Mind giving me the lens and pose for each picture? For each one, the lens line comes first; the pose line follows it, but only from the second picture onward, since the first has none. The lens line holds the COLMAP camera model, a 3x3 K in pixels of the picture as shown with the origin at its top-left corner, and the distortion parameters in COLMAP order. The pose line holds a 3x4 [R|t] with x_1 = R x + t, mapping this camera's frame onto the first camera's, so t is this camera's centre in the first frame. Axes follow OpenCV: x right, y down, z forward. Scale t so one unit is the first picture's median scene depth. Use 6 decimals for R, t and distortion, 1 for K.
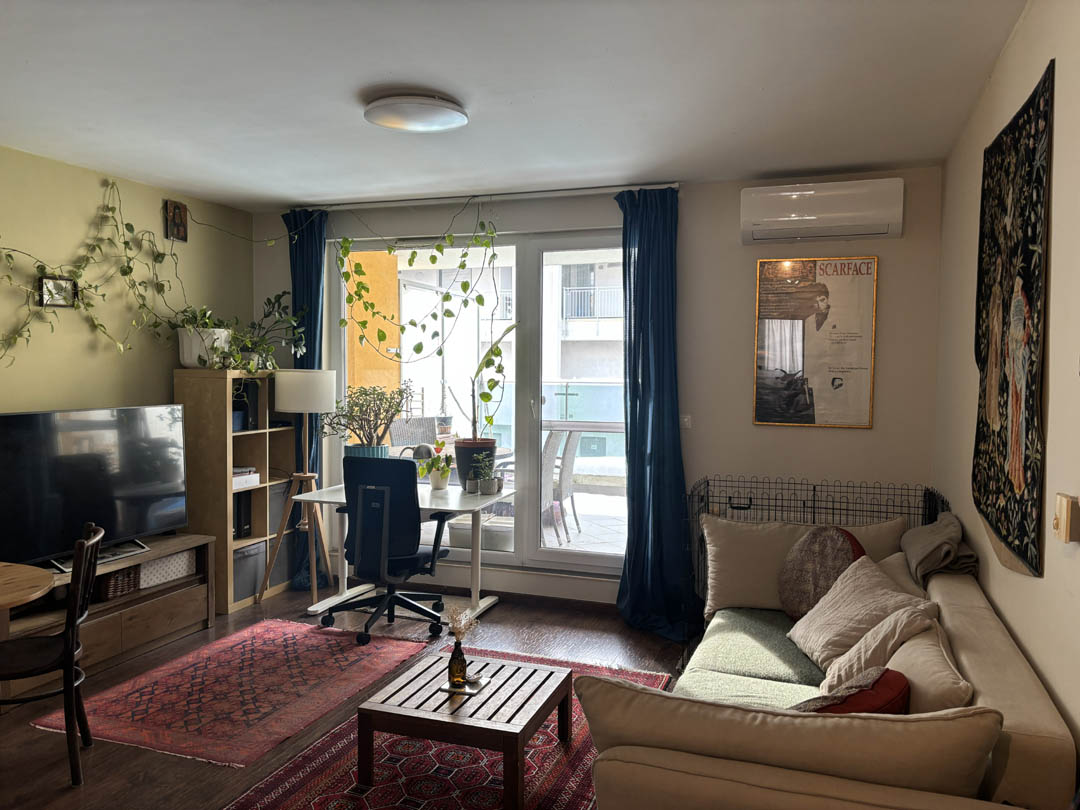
lens RADIAL K [[804.5, 0, 540.2], [0, 804.5, 404.0], [0, 0, 1]] dist [0.022658, -0.008926]
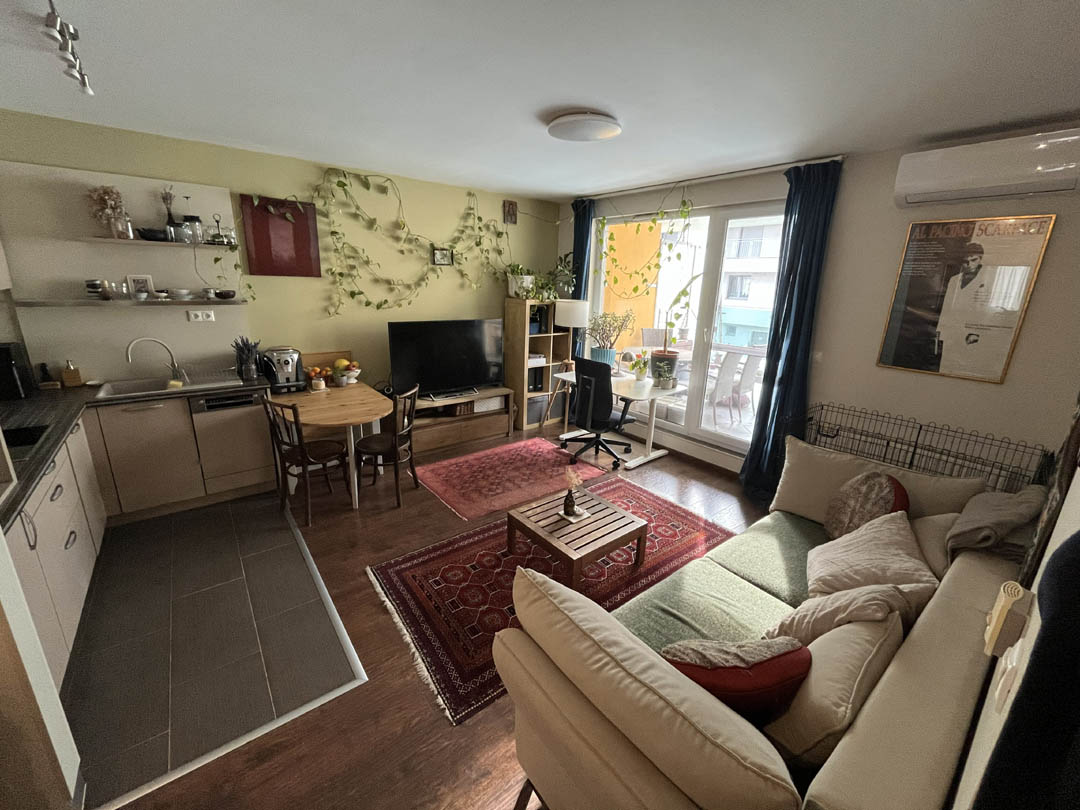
lens RADIAL K [[437.4, 0, 543.0], [0, 437.4, 399.3], [0, 0, 1]] dist [-0.005195, 0.000117]
pose [[0.851586, 0.155865, -0.500506, 0.170502], [-0.046506, 0.973473, 0.224026, -0.048470], [0.522147, -0.167501, 0.836245, 0.177644]]
